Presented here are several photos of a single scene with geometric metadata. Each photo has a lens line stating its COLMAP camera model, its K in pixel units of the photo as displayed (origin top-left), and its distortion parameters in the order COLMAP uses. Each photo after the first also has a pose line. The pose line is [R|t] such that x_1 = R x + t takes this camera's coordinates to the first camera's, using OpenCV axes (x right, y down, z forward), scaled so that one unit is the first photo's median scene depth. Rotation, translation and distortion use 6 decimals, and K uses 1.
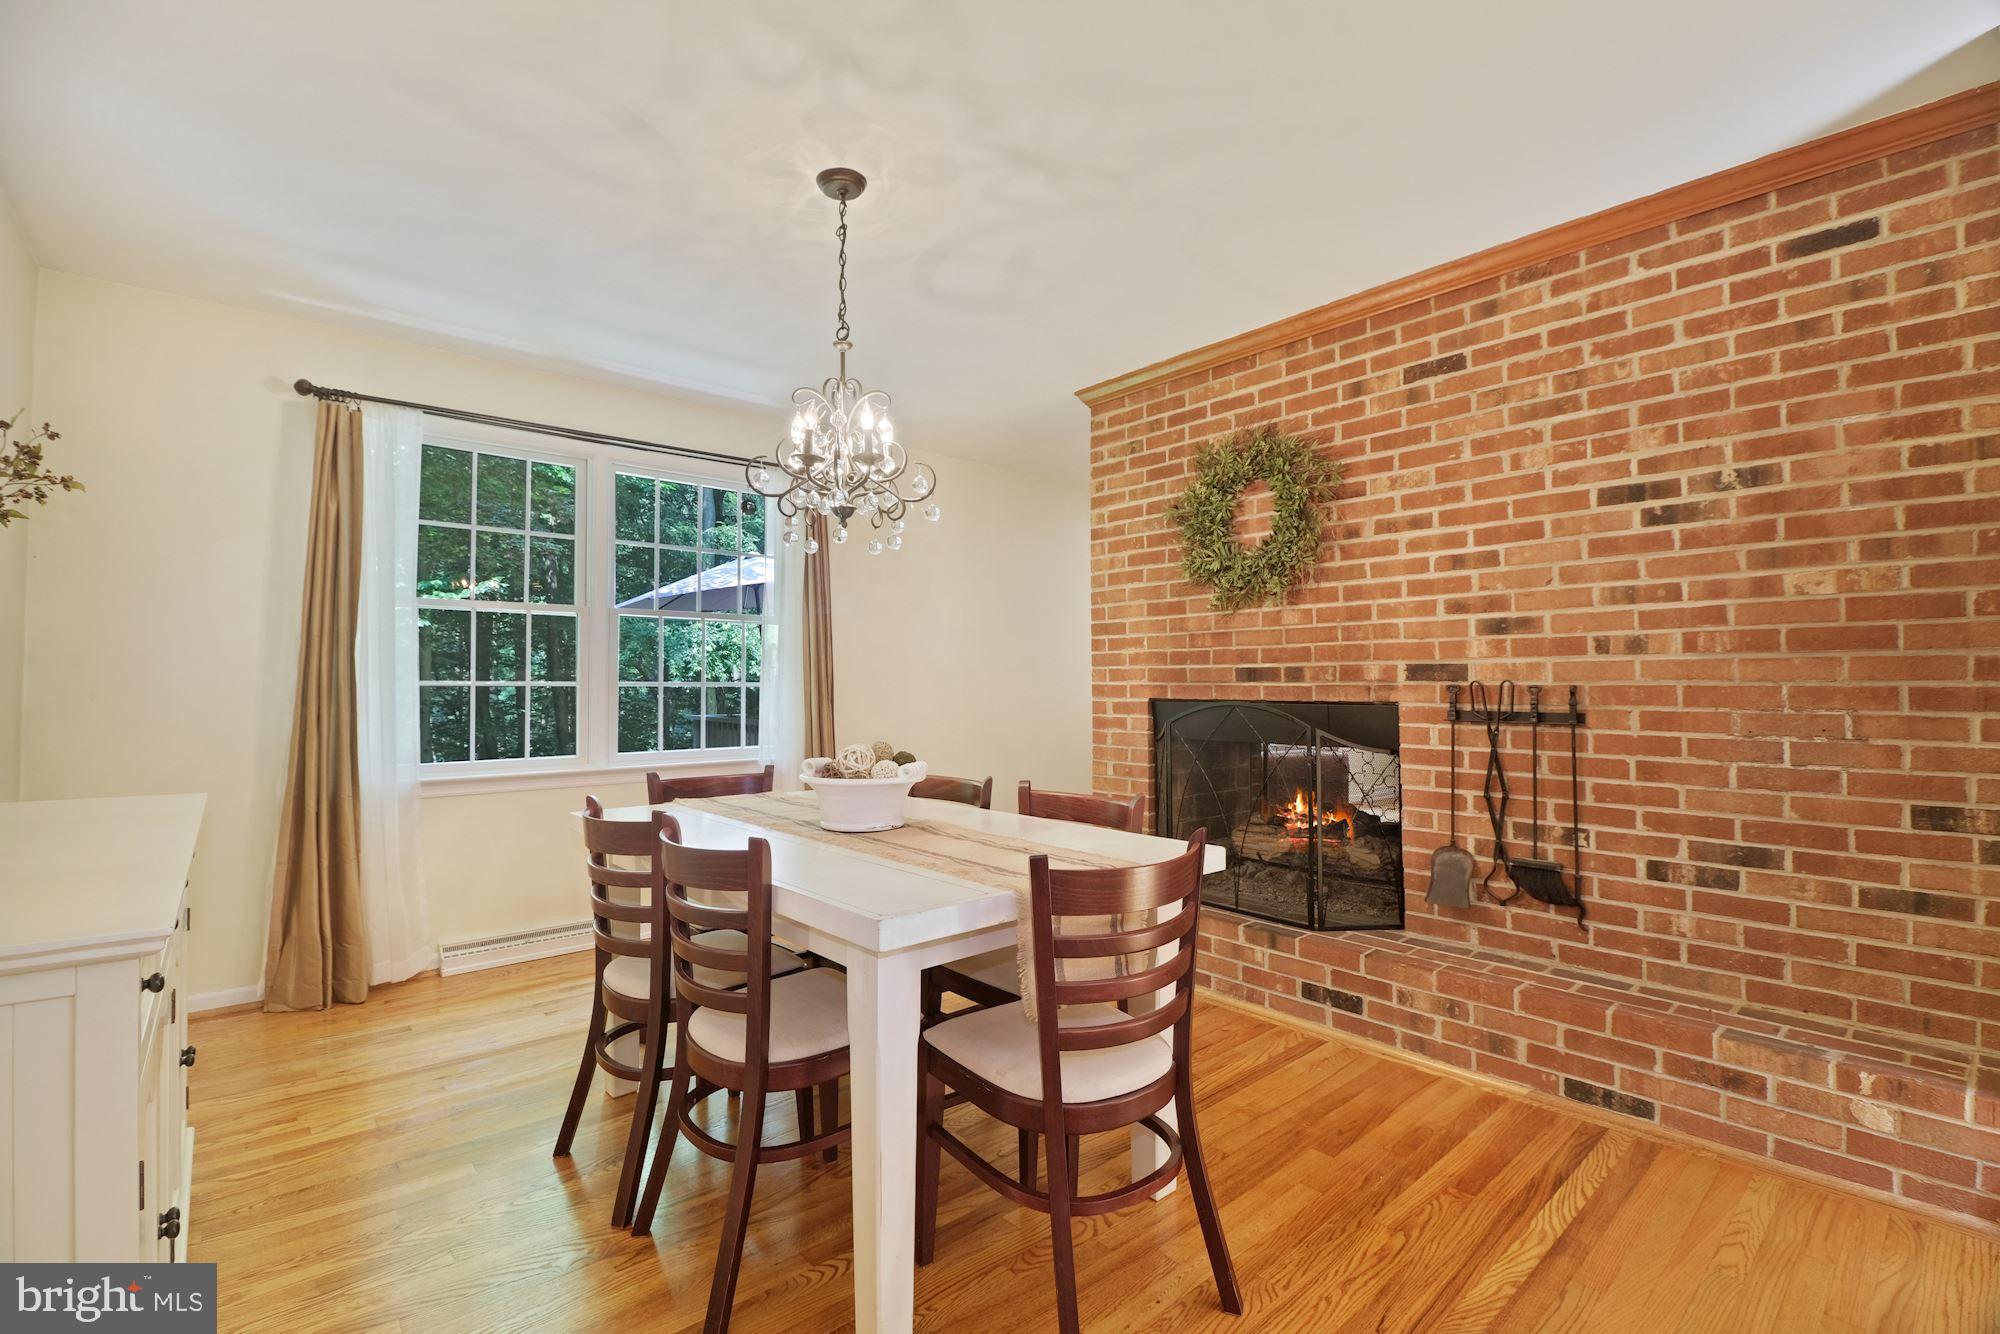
lens RADIAL K [[884.4, 0, 988.1], [0, 884.4, 659.1], [0, 0, 1]] dist [-0.002634, -0.010909]
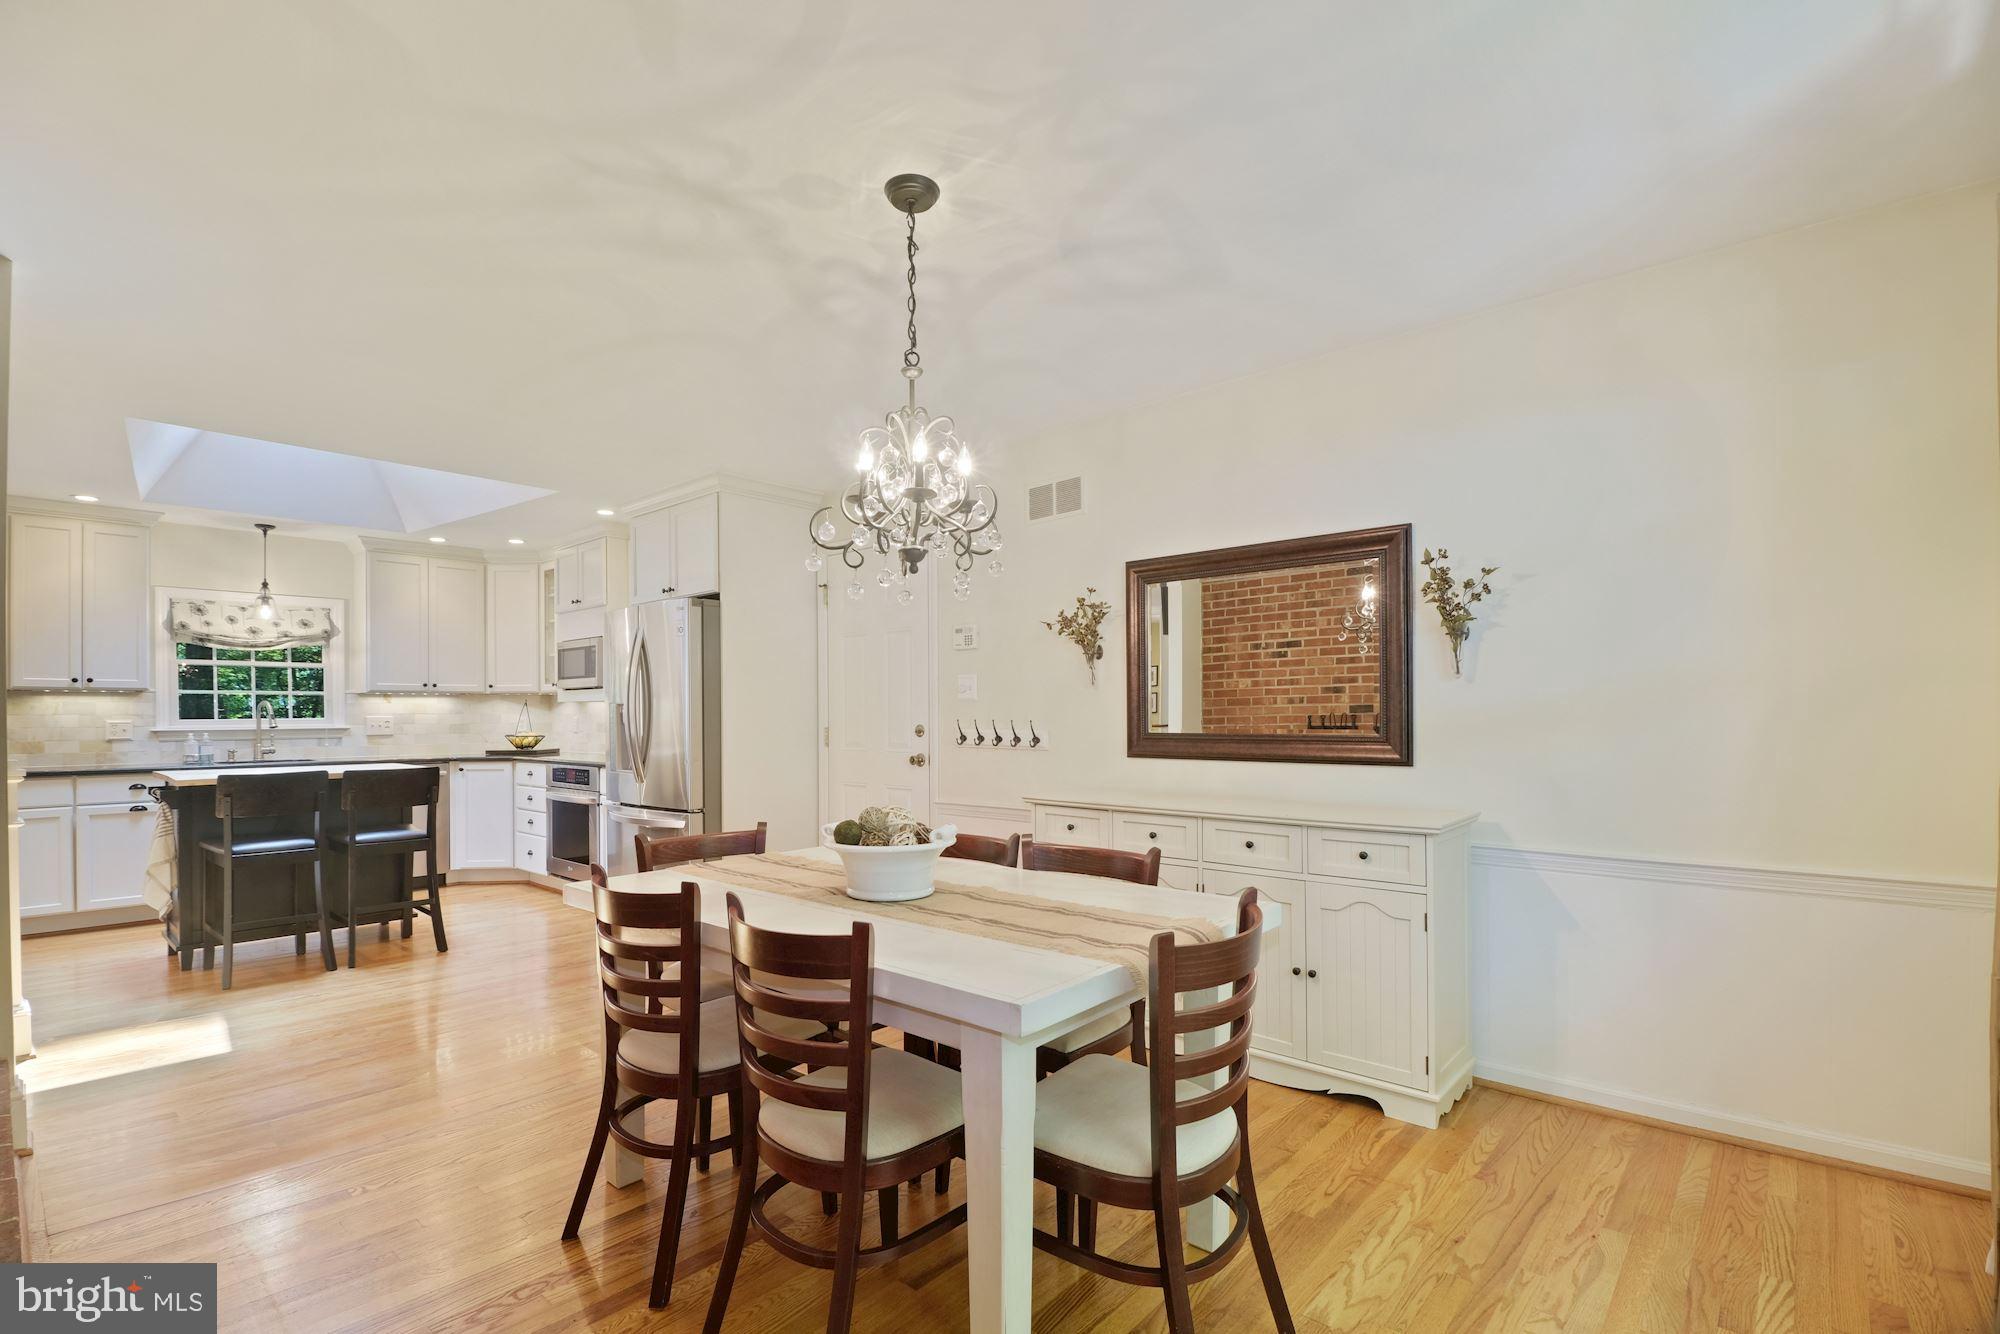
lens RADIAL K [[902.1, 0, 991.3], [0, 902.1, 712.4], [0, 0, 1]] dist [-0.001717, -0.013942]
pose [[-0.991260, 0.012549, -0.131325, -0.097099], [0.016252, 0.999499, -0.027164, 0.019363], [0.130918, -0.029061, -0.990967, 1.570305]]
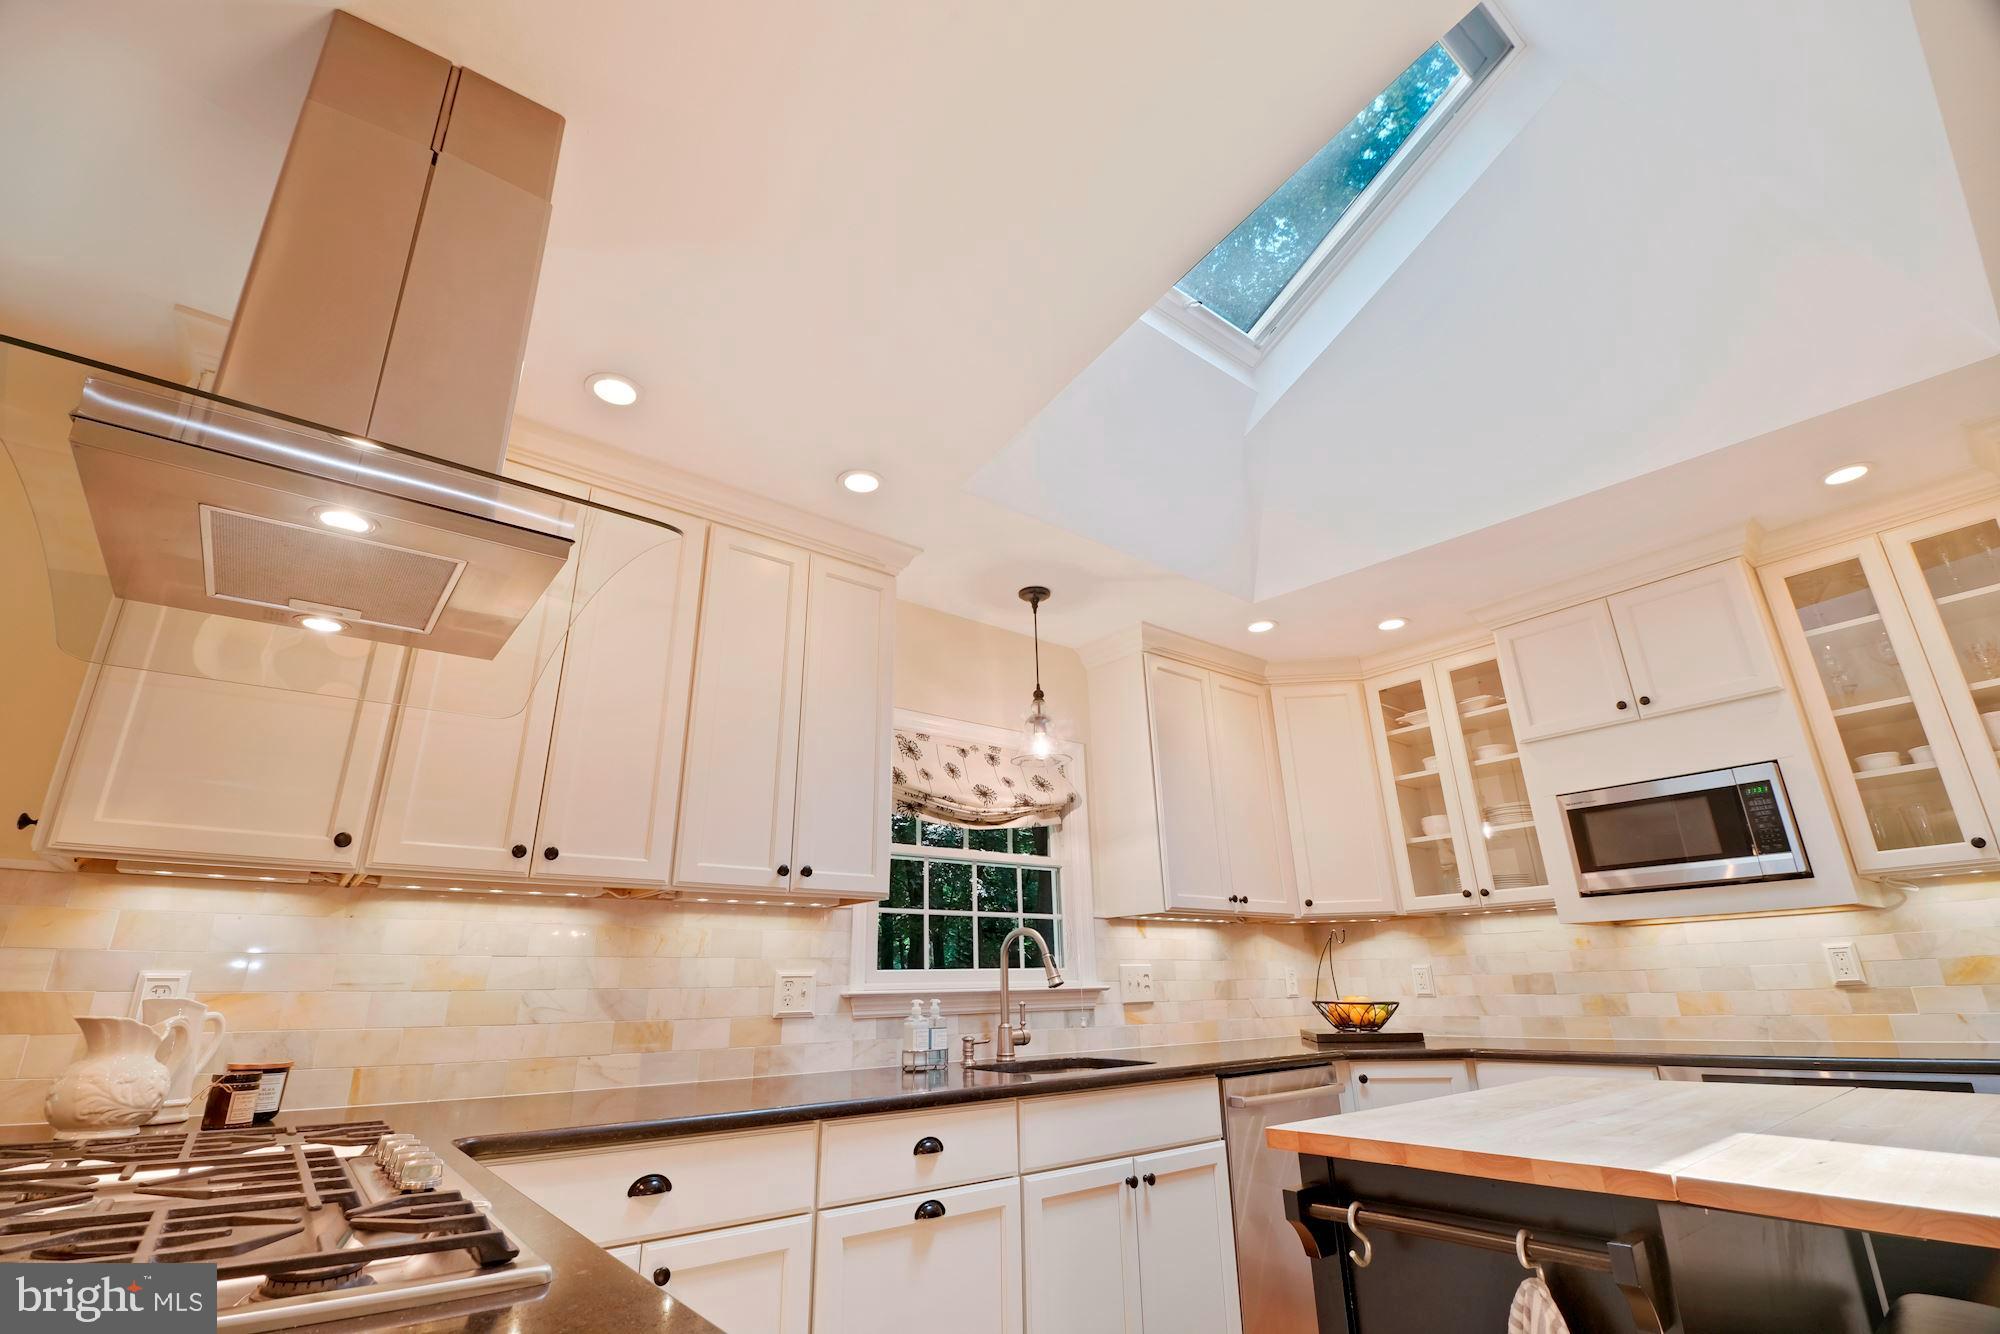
lens RADIAL K [[884.4, 0, 988.1], [0, 884.4, 659.1], [0, 0, 1]] dist [-0.002634, -0.010909]
pose [[-0.998180, 0.041262, 0.043983, 1.304636], [0.021994, 0.928148, -0.371560, -0.003433], [-0.056154, -0.369916, -0.927367, 0.319317]]
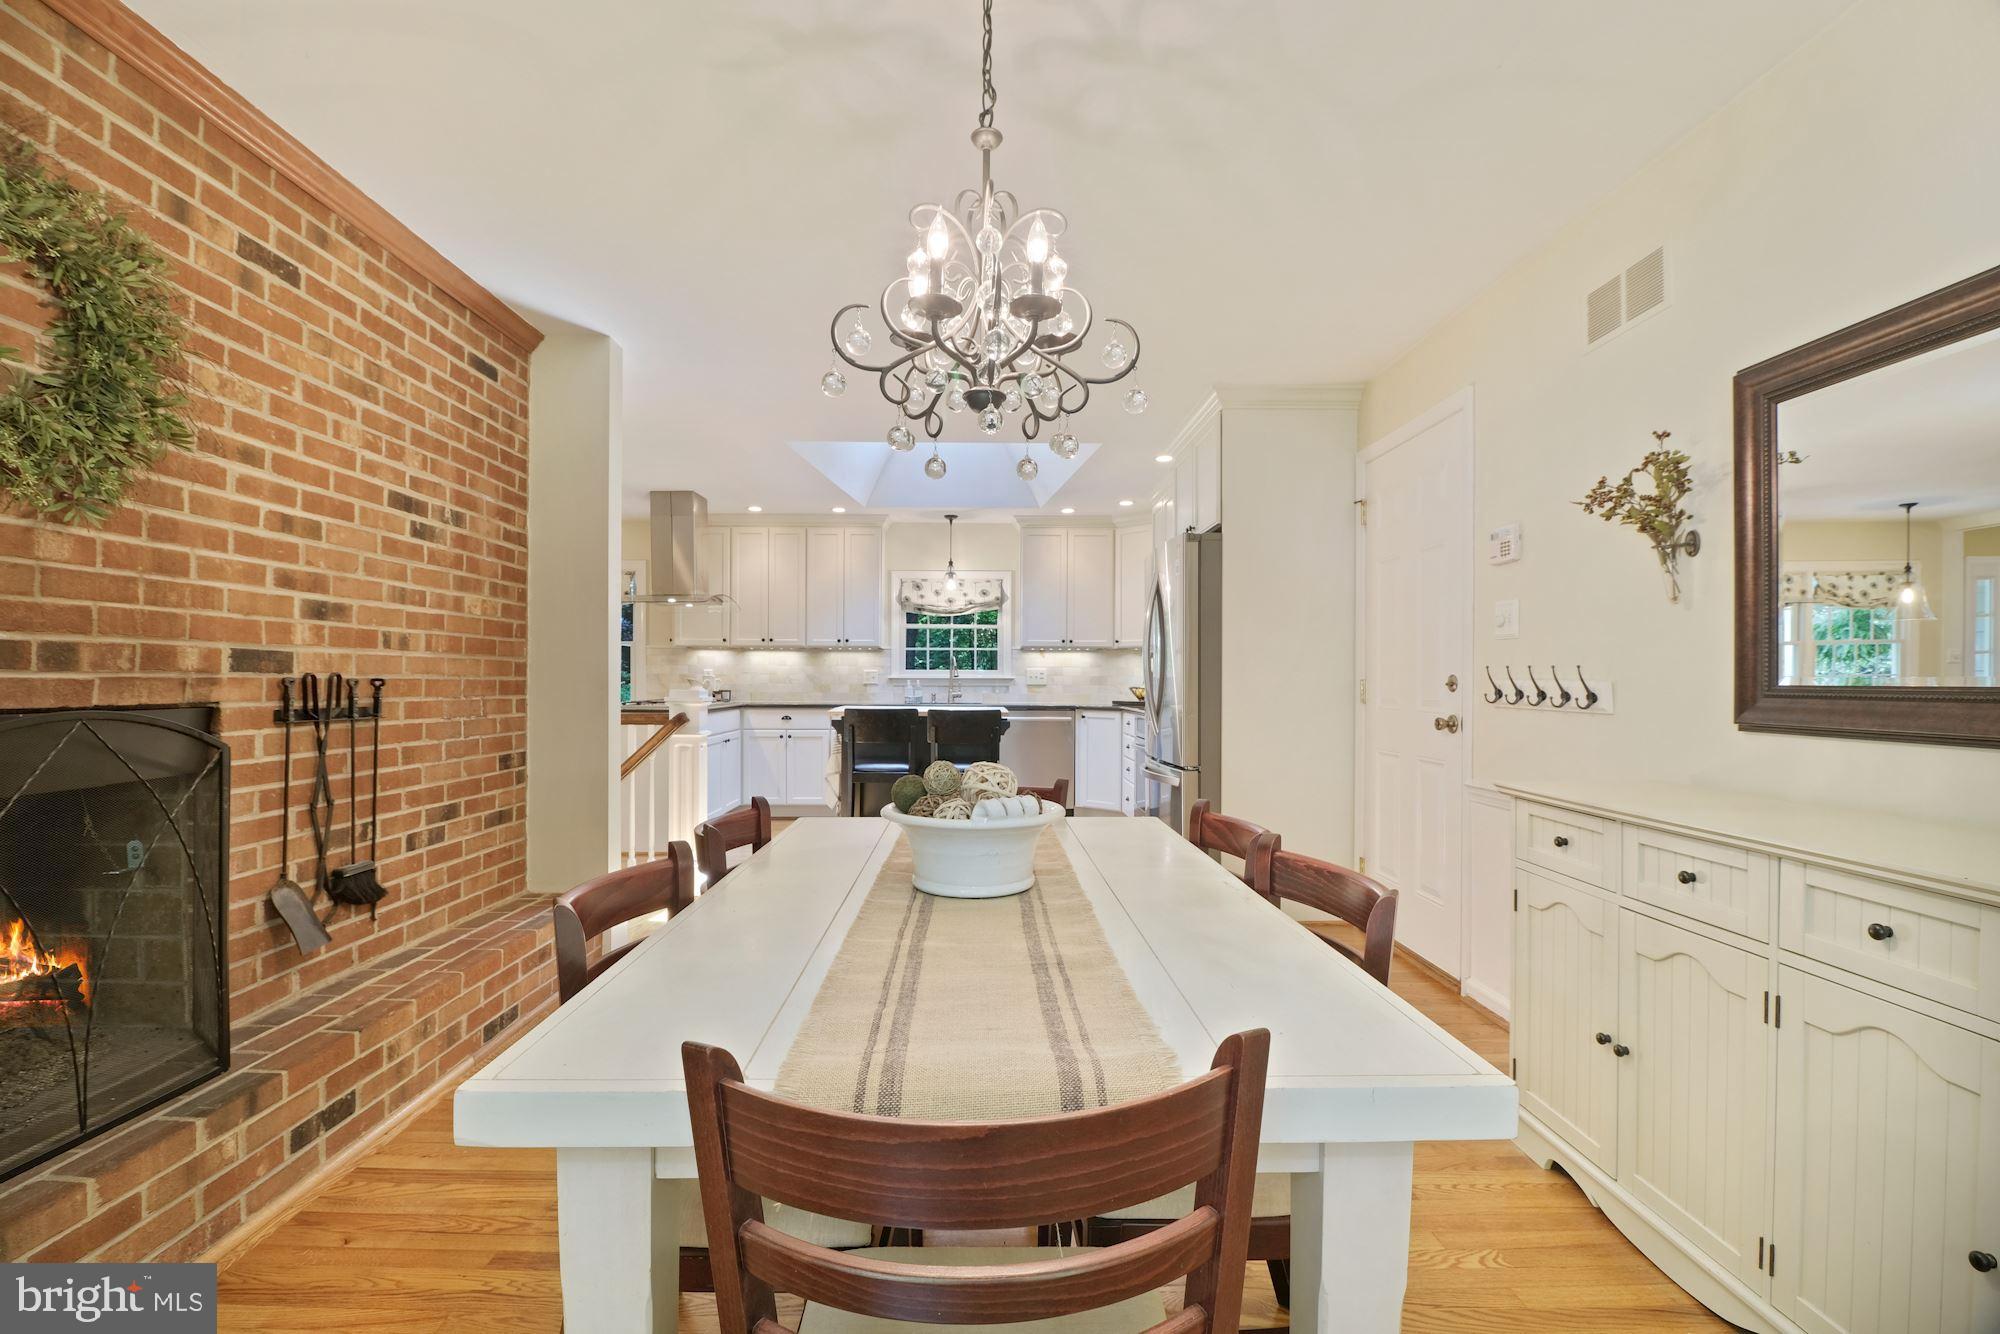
lens RADIAL K [[892.8, 0, 991.1], [0, 892.8, 680.9], [0, 0, 1]] dist [-0.001923, -0.011307]
pose [[-0.763813, 0.001294, 0.645436, -0.473885], [-0.016958, 0.999613, -0.022072, 0.039031], [-0.645214, -0.027804, -0.763495, 1.205106]]
